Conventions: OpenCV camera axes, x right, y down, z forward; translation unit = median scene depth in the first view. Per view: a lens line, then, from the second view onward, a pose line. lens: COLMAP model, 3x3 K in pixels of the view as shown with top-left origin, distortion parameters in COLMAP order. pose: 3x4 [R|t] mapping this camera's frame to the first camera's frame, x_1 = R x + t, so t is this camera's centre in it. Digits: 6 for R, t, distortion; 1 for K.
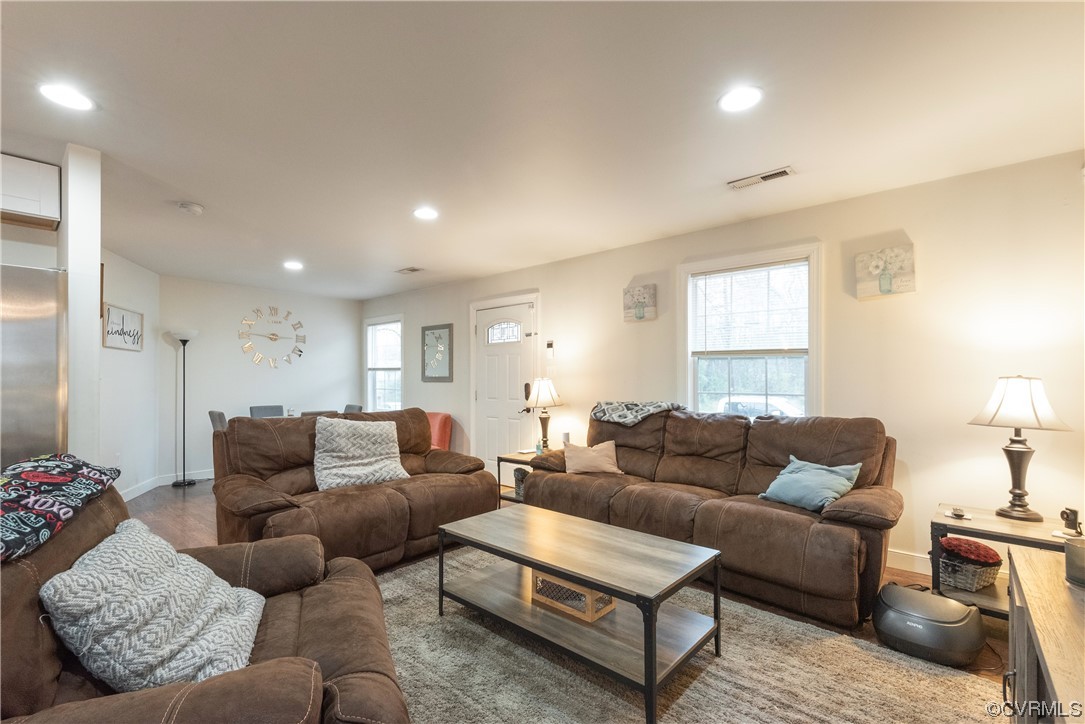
lens RADIAL K [[479.1, 0, 538.9], [0, 479.1, 375.5], [0, 0, 1]] dist [0.018672, -0.005921]
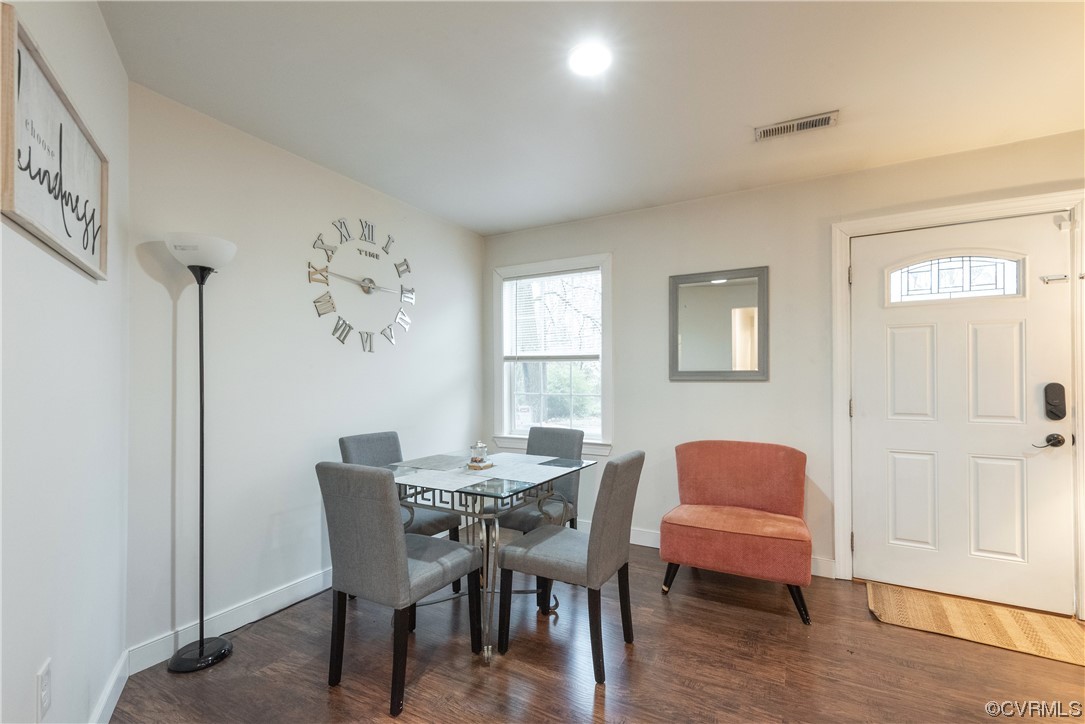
lens RADIAL K [[479.1, 0, 537.0], [0, 479.1, 376.4], [0, 0, 1]] dist [0.018672, -0.005921]
pose [[0.978173, 0.001663, 0.207786, -0.735896], [-0.001844, 0.999998, 0.000675, 0.011859], [-0.207785, -0.001043, 0.978174, 0.768108]]
